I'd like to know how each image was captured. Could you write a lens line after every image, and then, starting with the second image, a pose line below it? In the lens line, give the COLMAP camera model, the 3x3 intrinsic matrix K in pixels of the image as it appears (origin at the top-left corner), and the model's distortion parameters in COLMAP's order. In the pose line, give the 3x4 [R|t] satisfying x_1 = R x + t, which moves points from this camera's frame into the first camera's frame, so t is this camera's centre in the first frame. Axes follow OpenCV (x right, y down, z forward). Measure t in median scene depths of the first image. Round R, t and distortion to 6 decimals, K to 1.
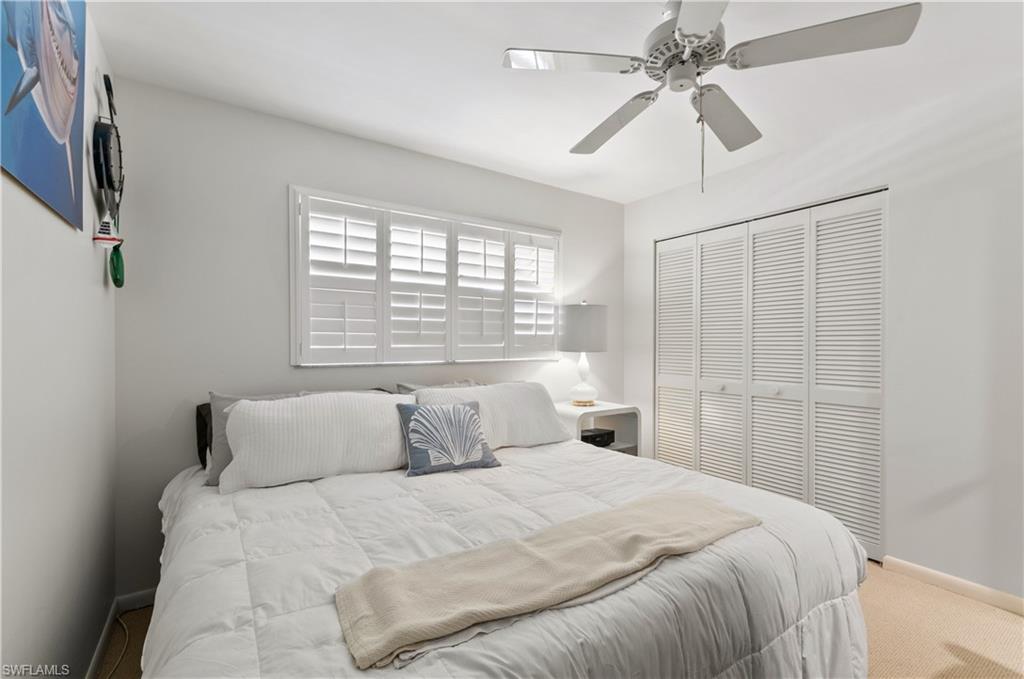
lens RADIAL K [[450.1, 0, 517.7], [0, 450.1, 346.0], [0, 0, 1]] dist [0.004670, -0.001213]
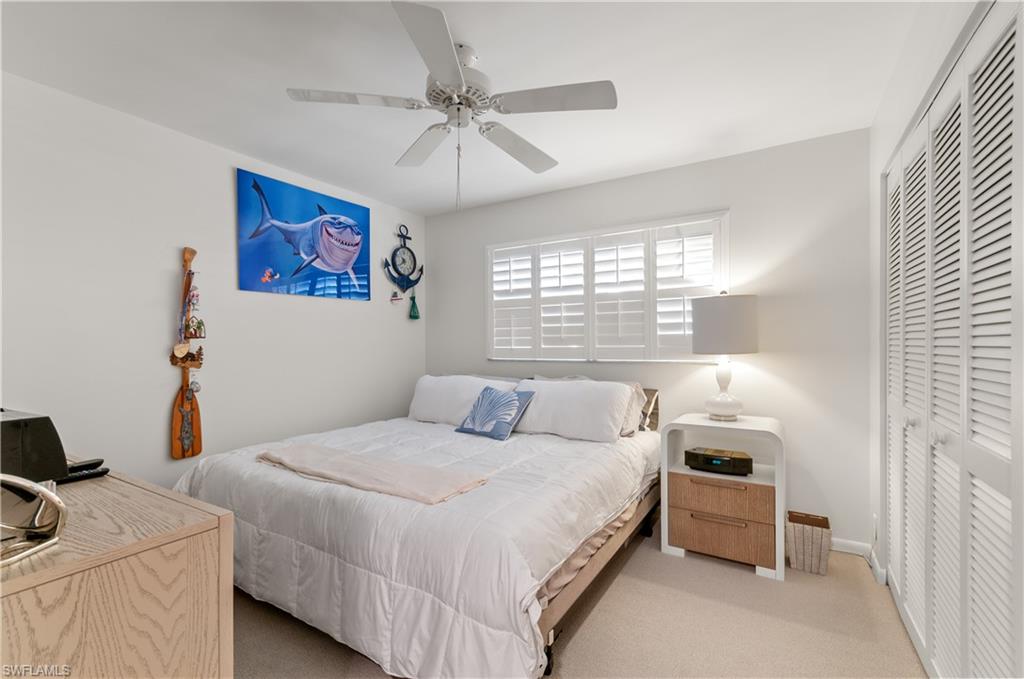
lens RADIAL K [[450.1, 0, 517.0], [0, 450.1, 342.0], [0, 0, 1]] dist [0.004670, -0.001213]
pose [[0.422379, -0.005824, -0.906401, 0.847731], [0.001412, 0.999982, -0.005768, -0.005488], [0.906418, 0.001157, 0.422380, 0.365507]]
